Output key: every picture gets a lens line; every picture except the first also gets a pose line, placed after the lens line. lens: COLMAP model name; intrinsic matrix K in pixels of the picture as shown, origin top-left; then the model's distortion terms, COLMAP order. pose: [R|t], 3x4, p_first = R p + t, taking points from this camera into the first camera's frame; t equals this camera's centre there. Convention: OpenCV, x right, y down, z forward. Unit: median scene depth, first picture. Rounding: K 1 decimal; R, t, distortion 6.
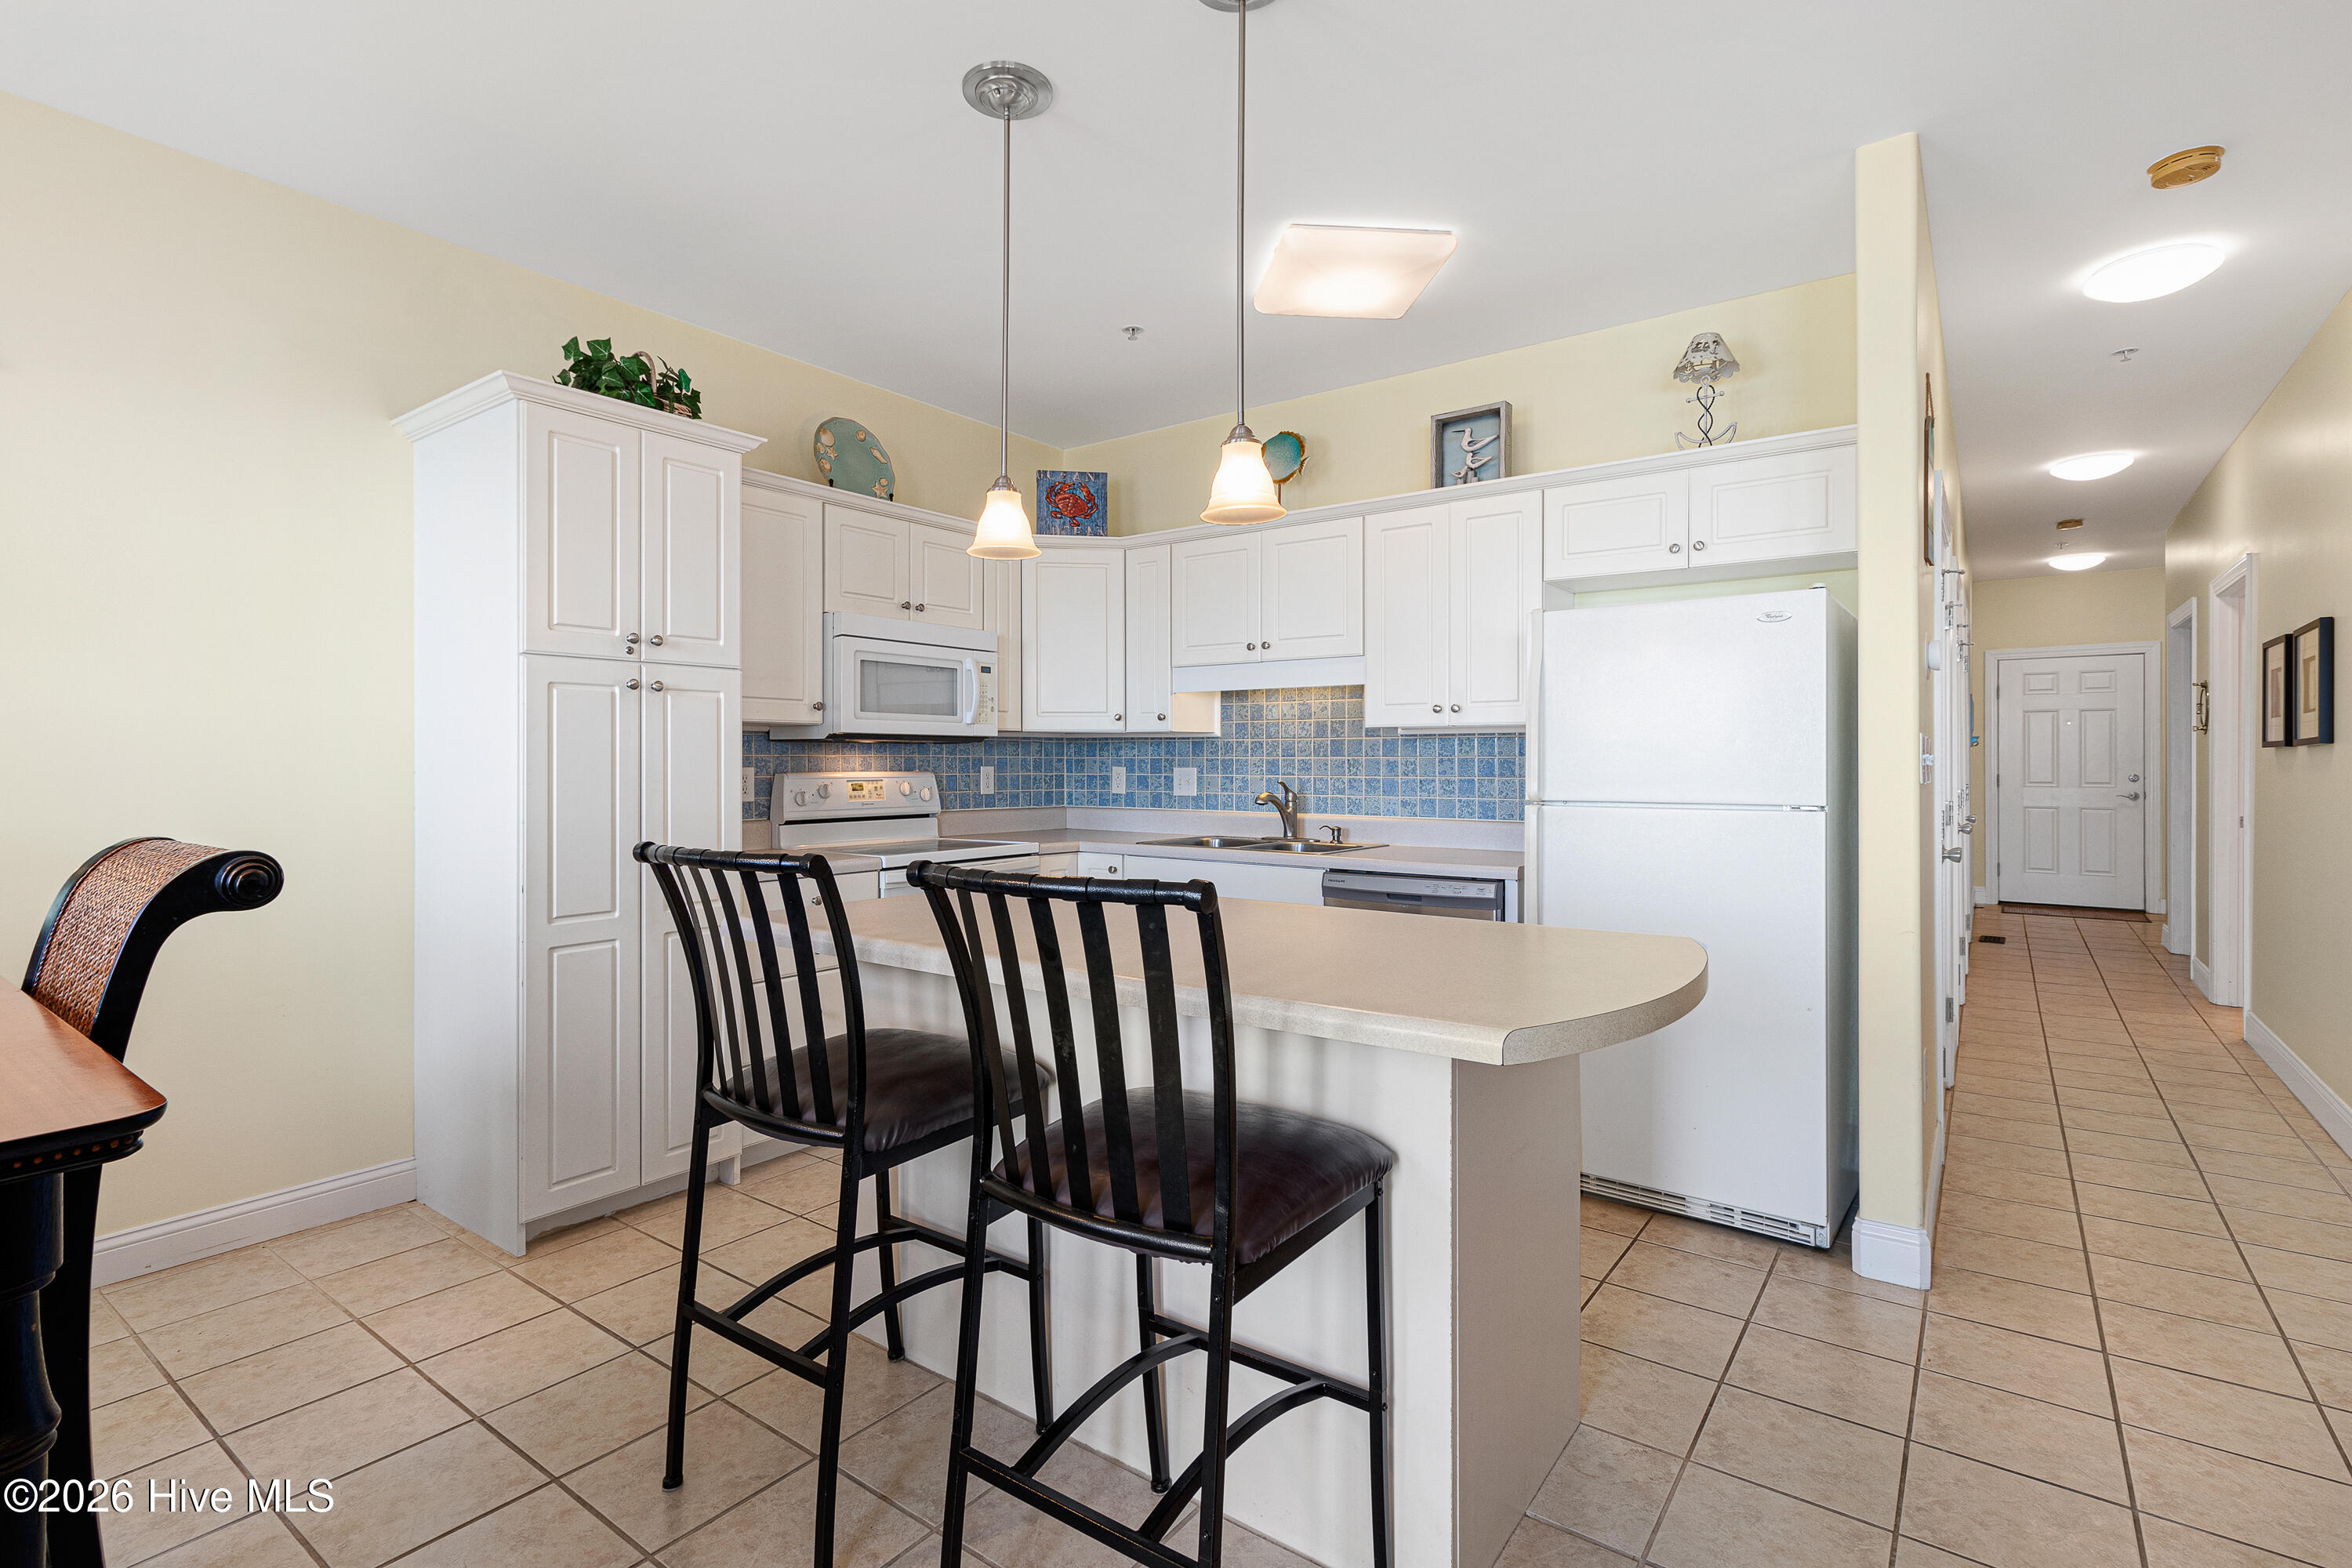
lens RADIAL K [[1095.5, 0, 1178.4], [0, 1095.5, 752.9], [0, 0, 1]] dist [-0.002000, -0.000248]
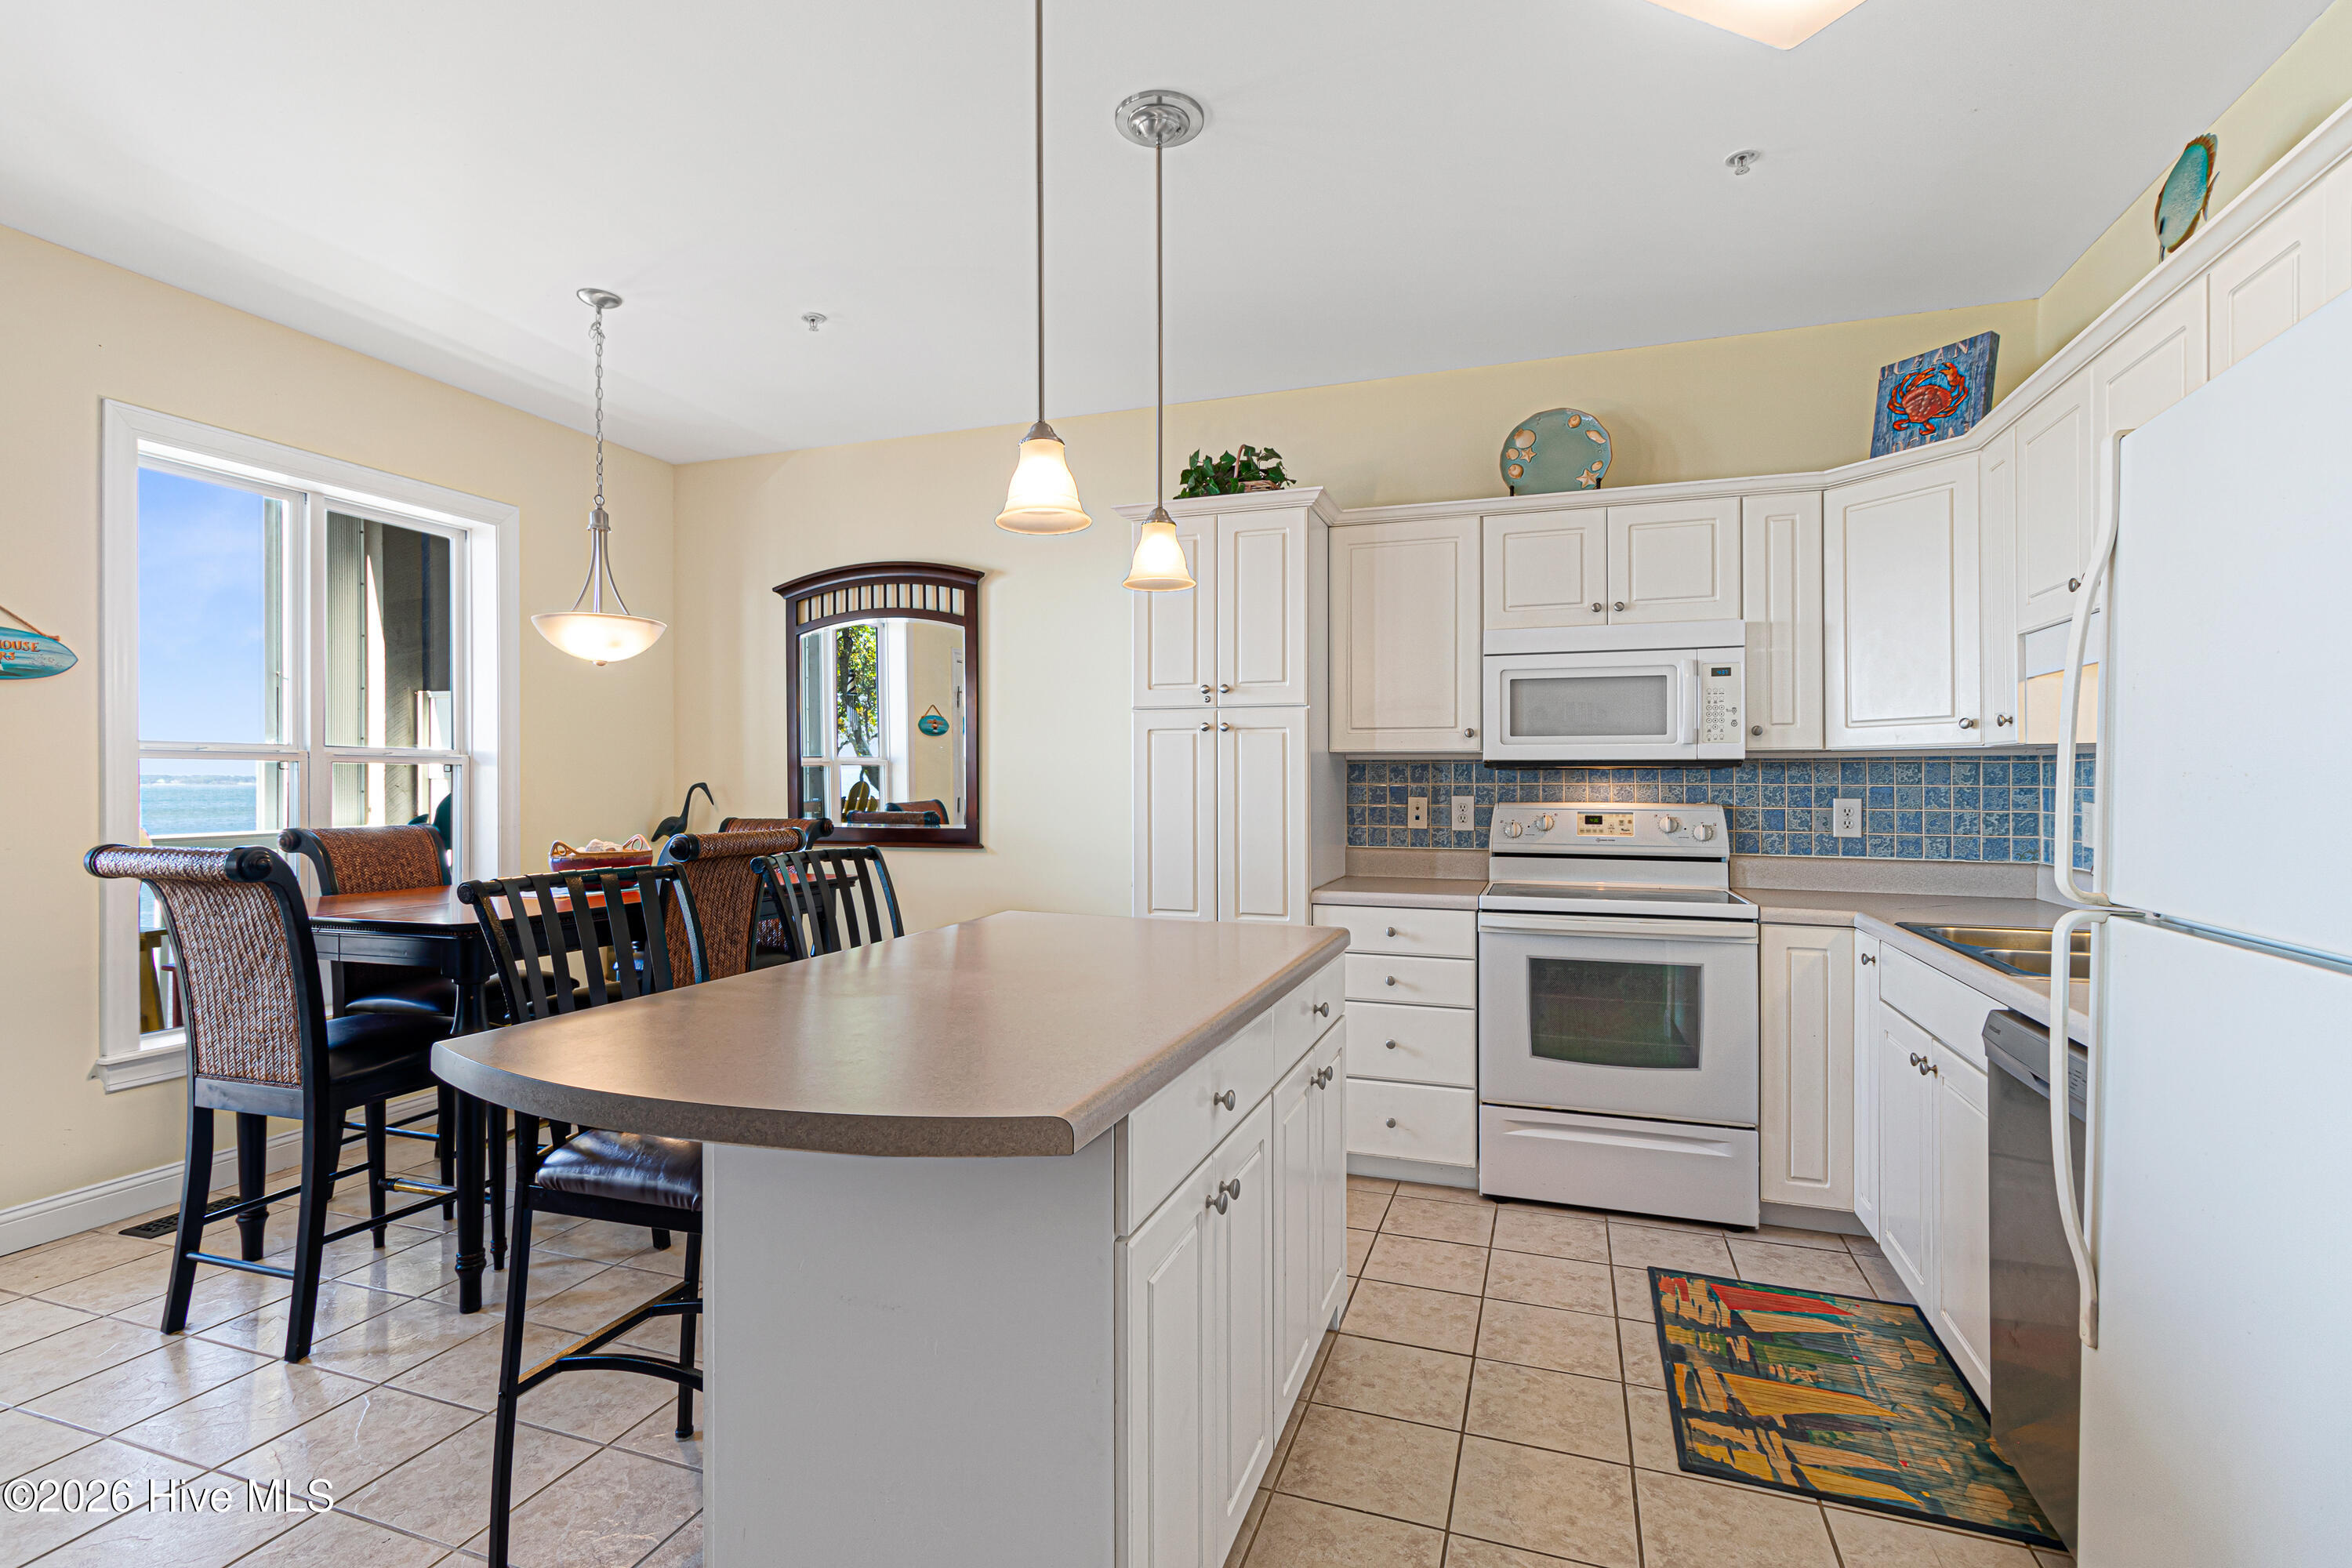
lens RADIAL K [[1133.6, 0, 1176.0], [0, 1133.6, 784.0], [0, 0, 1]] dist [-0.000478, -0.000512]
pose [[0.277357, 0.004467, -0.960757, 0.472574], [0.005404, 0.999966, 0.006210, -0.004899], [0.960752, -0.006915, 0.277324, 0.414343]]
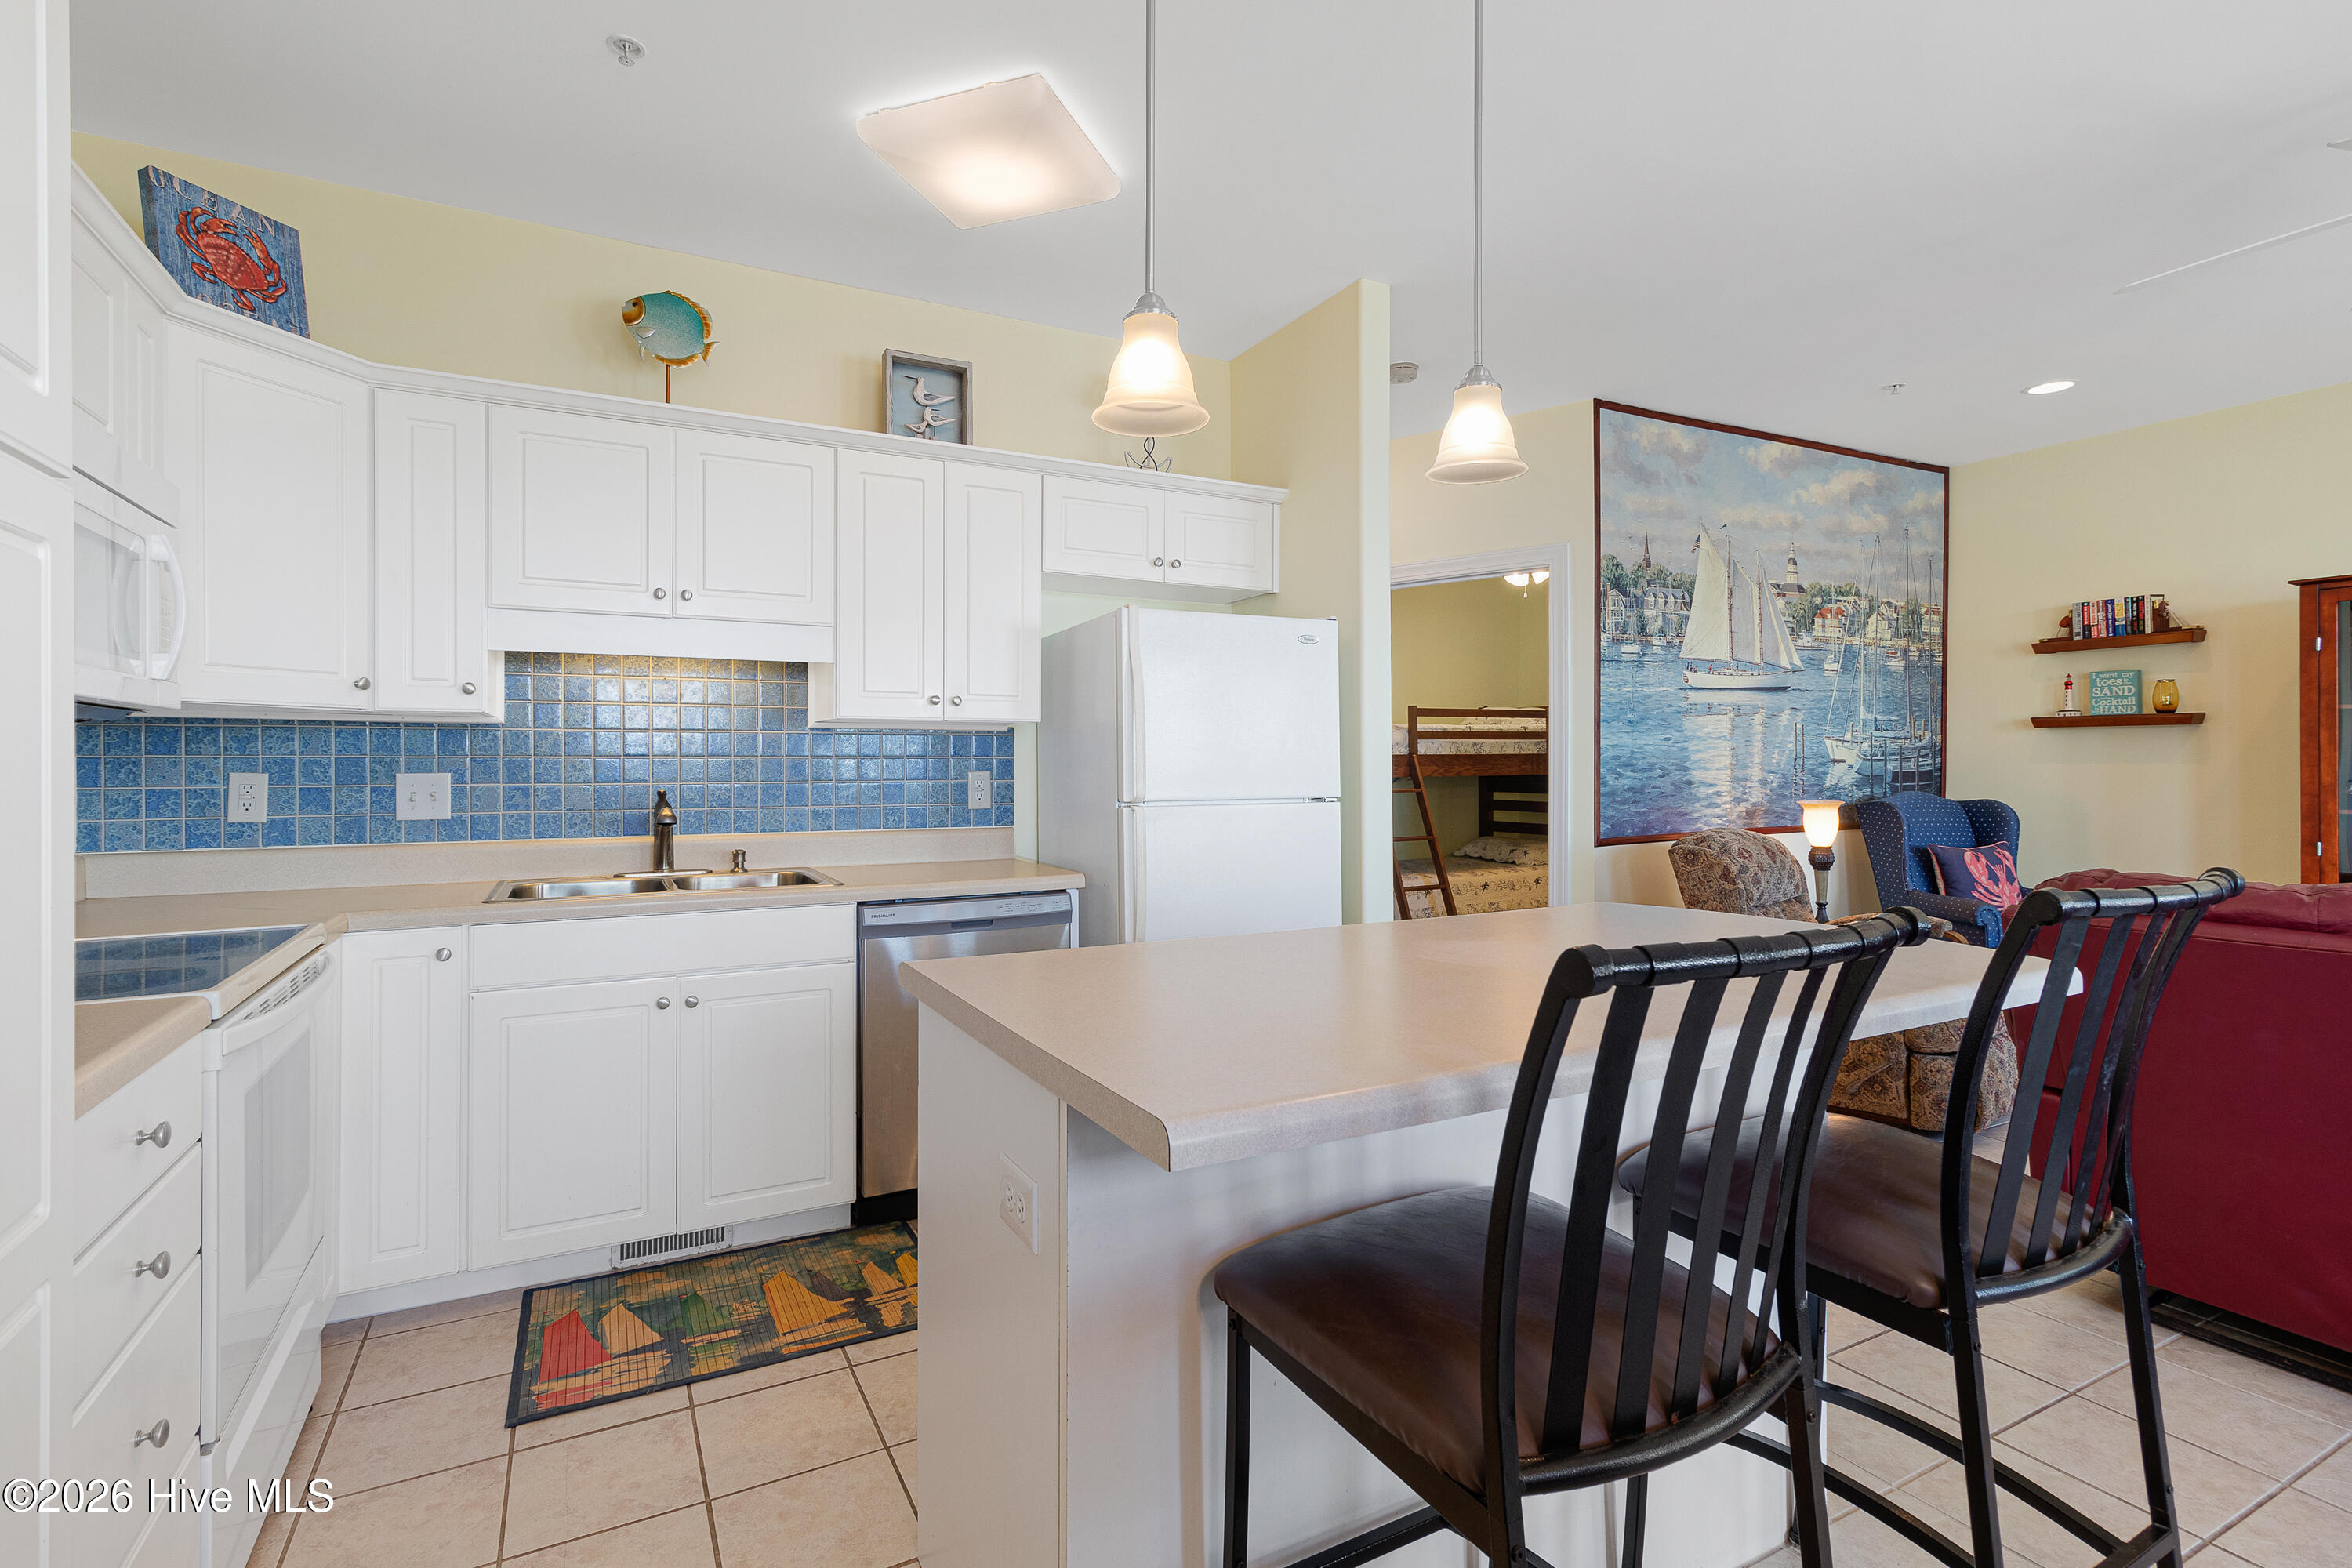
lens RADIAL K [[1131.4, 0, 1175.8], [0, 1131.4, 752.6], [0, 0, 1]] dist [-0.002224, -0.000386]
pose [[0.429399, 0.004508, 0.903104, -0.422420], [-0.007485, 0.999971, -0.001432, -0.000059], [-0.903084, -0.006144, 0.429420, 0.407184]]
